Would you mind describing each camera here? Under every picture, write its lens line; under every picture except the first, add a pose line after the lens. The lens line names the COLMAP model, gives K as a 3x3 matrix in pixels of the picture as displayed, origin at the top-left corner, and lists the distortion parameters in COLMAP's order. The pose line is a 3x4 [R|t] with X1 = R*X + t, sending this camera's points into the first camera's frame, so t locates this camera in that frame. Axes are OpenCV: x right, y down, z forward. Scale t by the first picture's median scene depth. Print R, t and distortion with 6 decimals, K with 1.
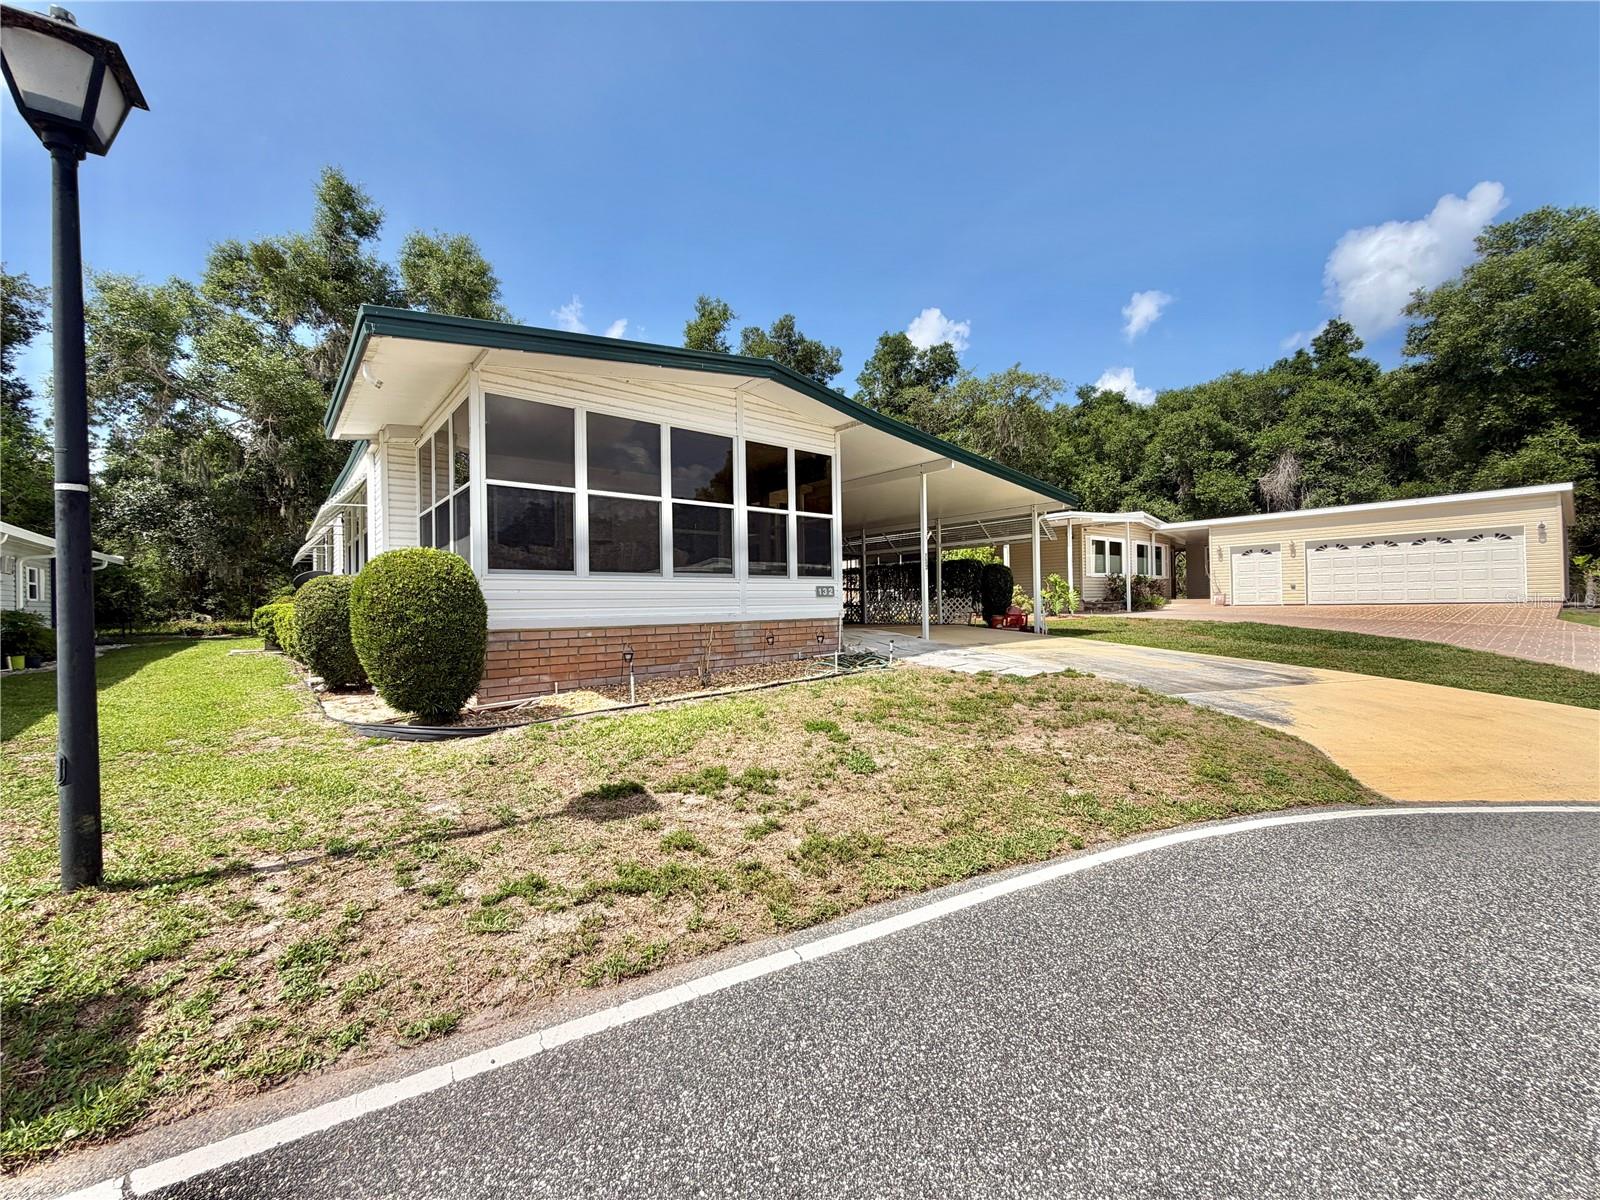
lens RADIAL K [[640.6, 0, 794.5], [0, 640.6, 604.7], [0, 0, 1]] dist [0.000964, -0.000221]
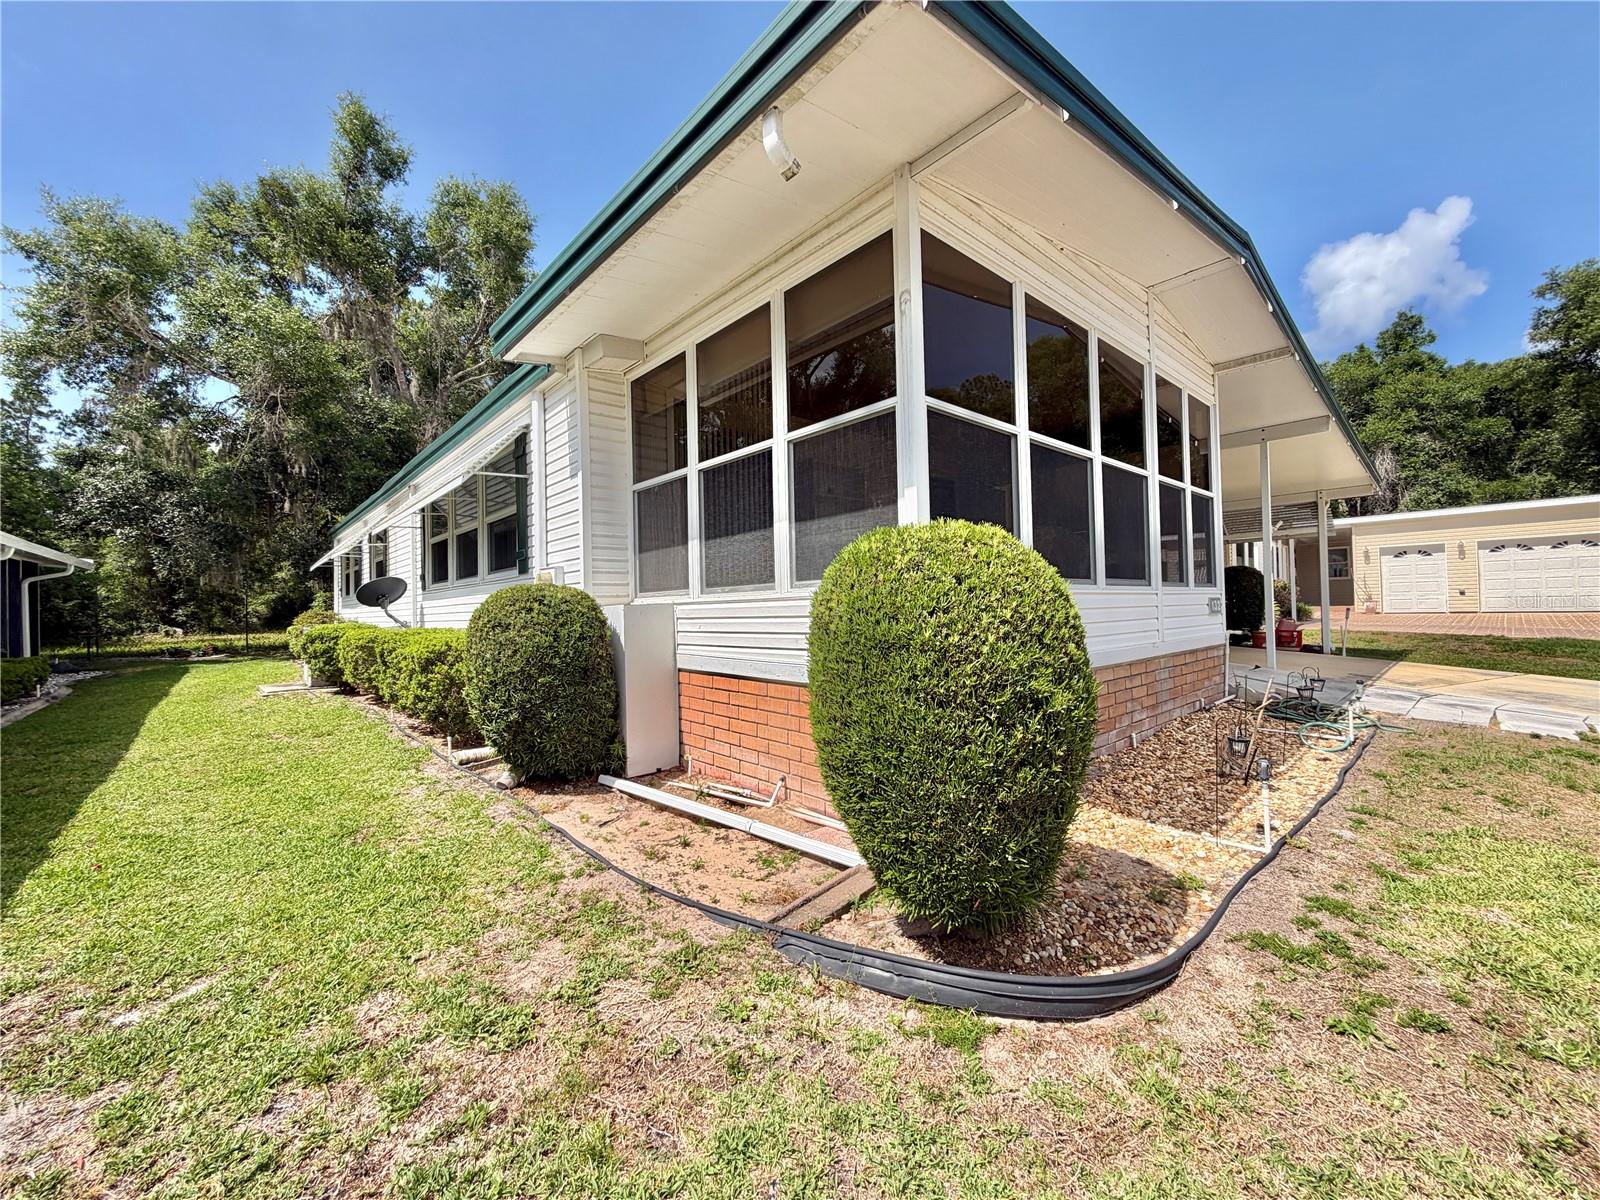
lens RADIAL K [[640.6, 0, 795.4], [0, 640.6, 603.6], [0, 0, 1]] dist [0.000964, -0.000221]
pose [[0.999119, -0.004403, 0.041736, -0.194437], [0.004809, 0.999942, -0.009632, -0.008531], [-0.041691, 0.009824, 0.999082, 0.158964]]
